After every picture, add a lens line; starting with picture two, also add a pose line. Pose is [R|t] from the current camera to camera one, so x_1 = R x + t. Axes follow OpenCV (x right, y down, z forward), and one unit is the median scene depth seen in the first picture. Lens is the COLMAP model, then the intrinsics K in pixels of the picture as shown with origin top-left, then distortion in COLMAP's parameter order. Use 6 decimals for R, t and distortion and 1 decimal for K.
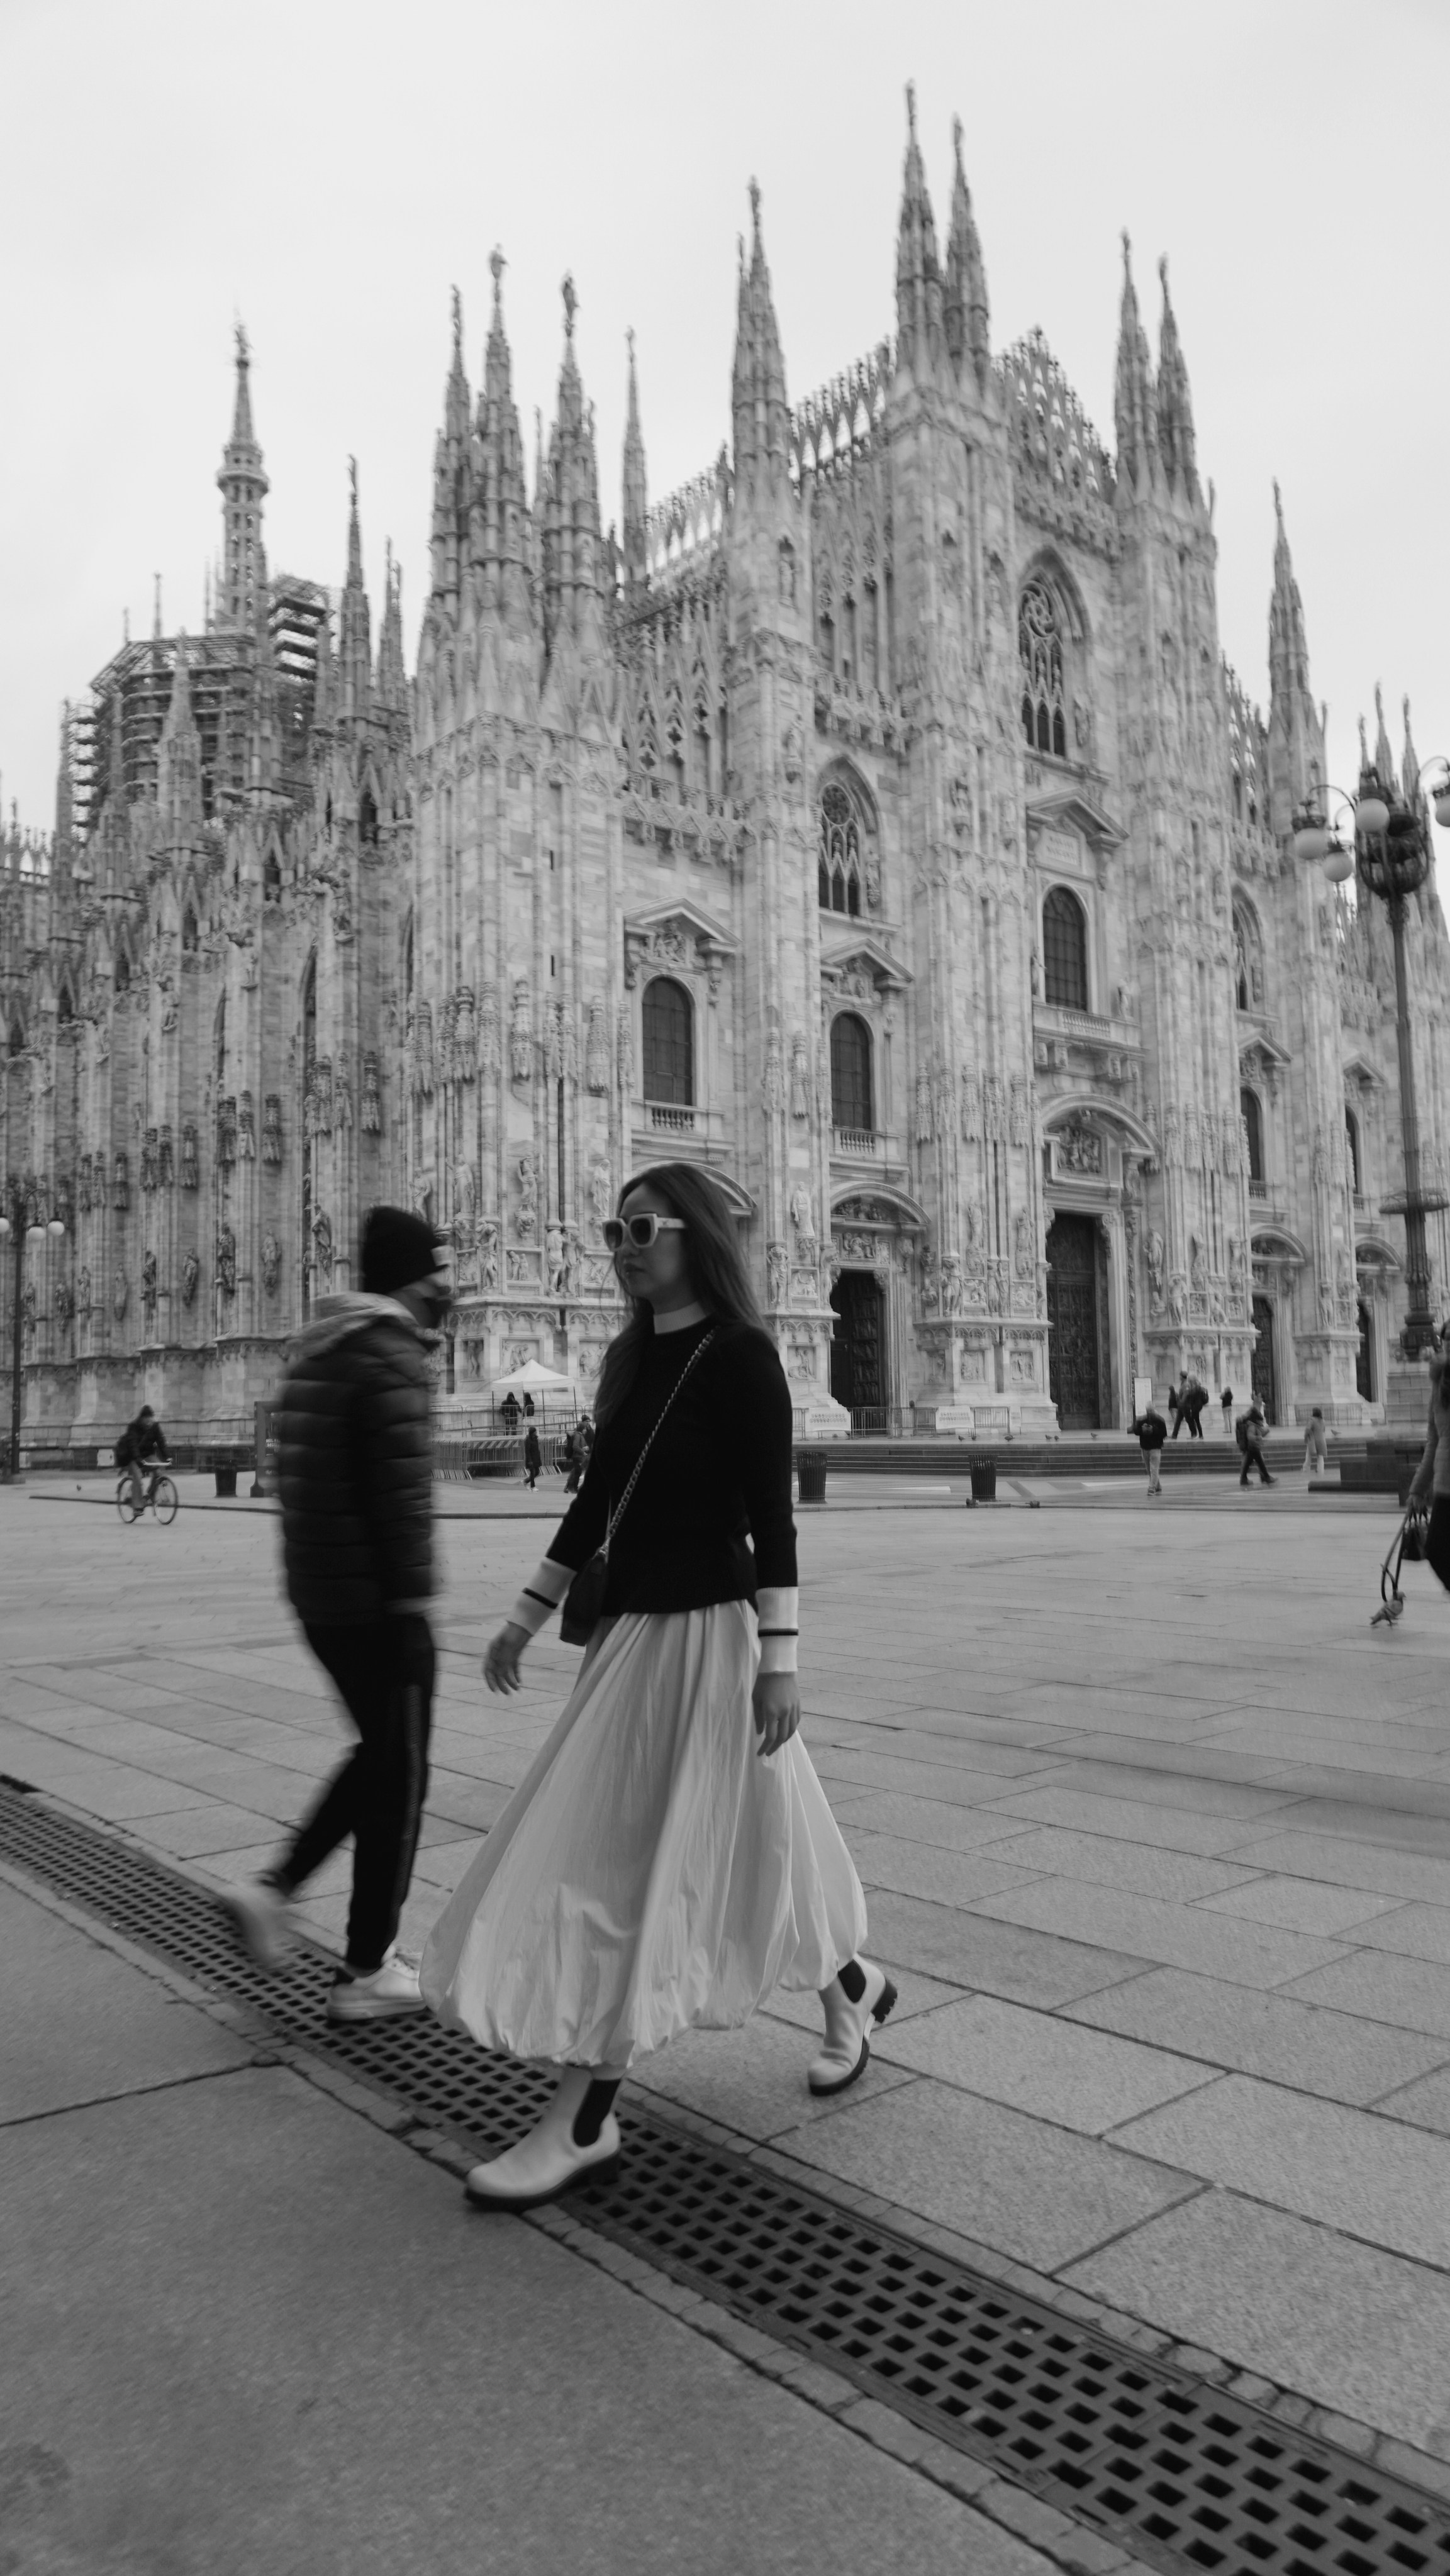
lens RADIAL K [[1779.7, 0, 725.0], [0, 1779.7, 1288.0], [0, 0, 1]] dist [-0.036004, 0.057577]
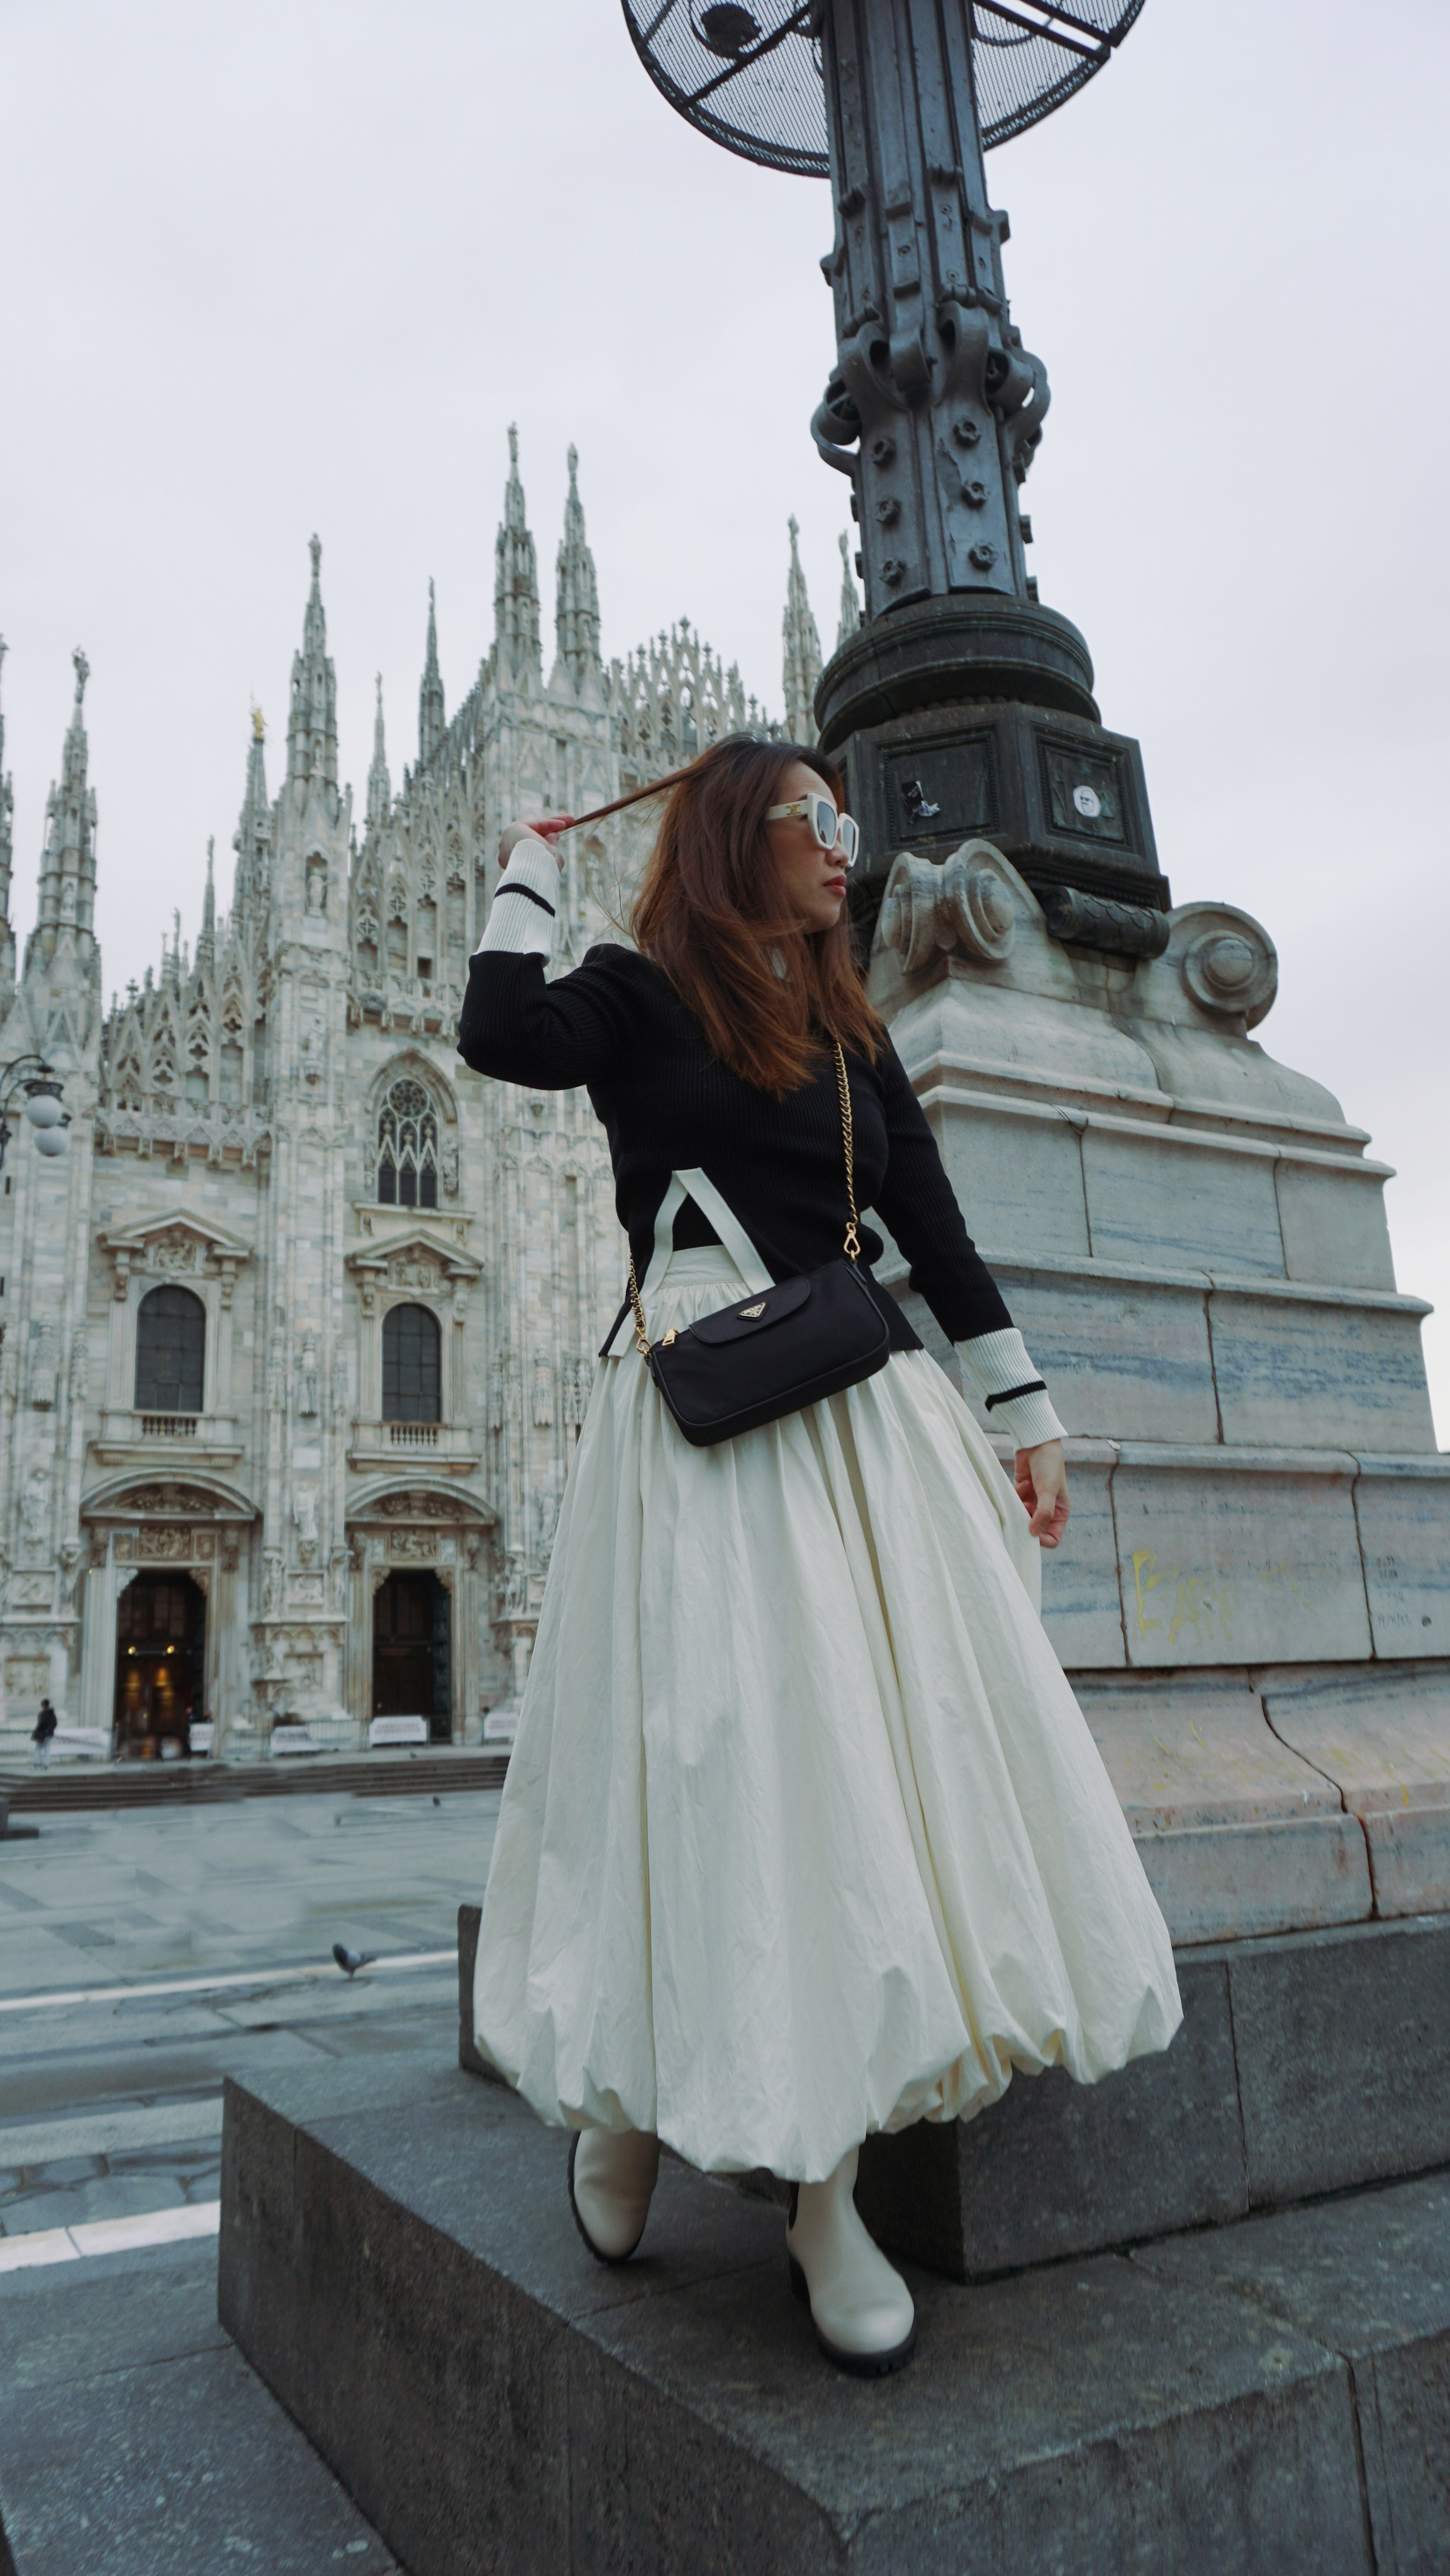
lens RADIAL K [[1779.7, 0, 725.0], [0, 1779.7, 1288.0], [0, 0, 1]] dist [-0.036004, 0.057577]
pose [[0.976953, -0.074172, -0.200152, 0.453777], [0.042976, 0.986833, -0.155931, -0.002970], [0.209082, 0.143736, 0.967277, 0.088523]]
